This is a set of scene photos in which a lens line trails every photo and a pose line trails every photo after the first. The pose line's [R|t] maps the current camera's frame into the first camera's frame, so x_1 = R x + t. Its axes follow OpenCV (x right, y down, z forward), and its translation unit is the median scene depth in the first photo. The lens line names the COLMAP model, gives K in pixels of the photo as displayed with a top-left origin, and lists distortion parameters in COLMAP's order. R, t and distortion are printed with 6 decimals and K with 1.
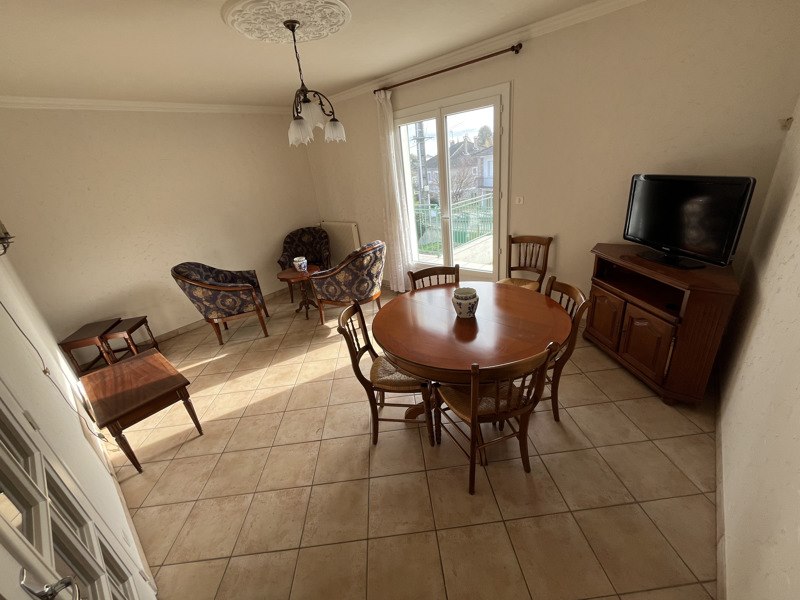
lens RADIAL K [[322.8, 0, 398.2], [0, 322.8, 299.8], [0, 0, 1]] dist [-0.002575, -0.000136]
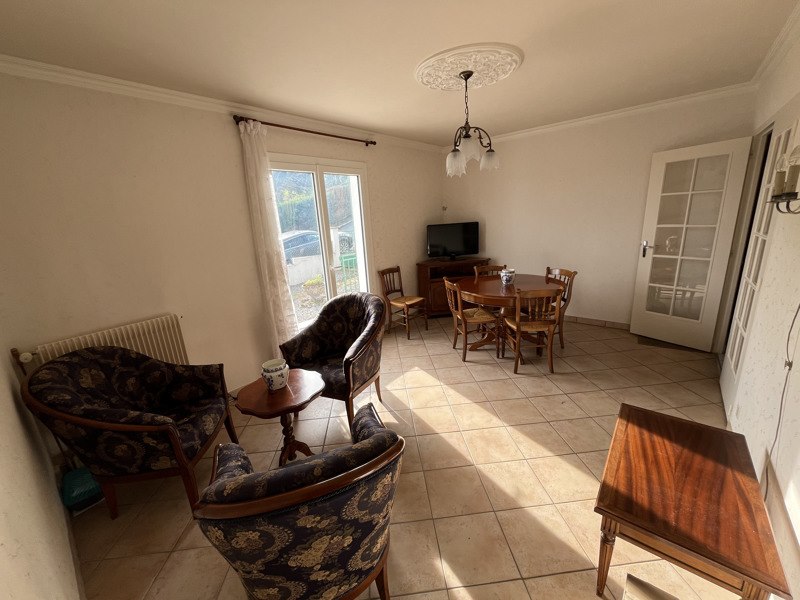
lens RADIAL K [[322.8, 0, 398.2], [0, 322.8, 299.8], [0, 0, 1]] dist [-0.002575, -0.000136]
pose [[-0.015926, -0.144213, 0.989418, -1.411826], [0.448297, 0.883480, 0.135988, -0.350729], [-0.893743, 0.445719, 0.050580, 1.344880]]
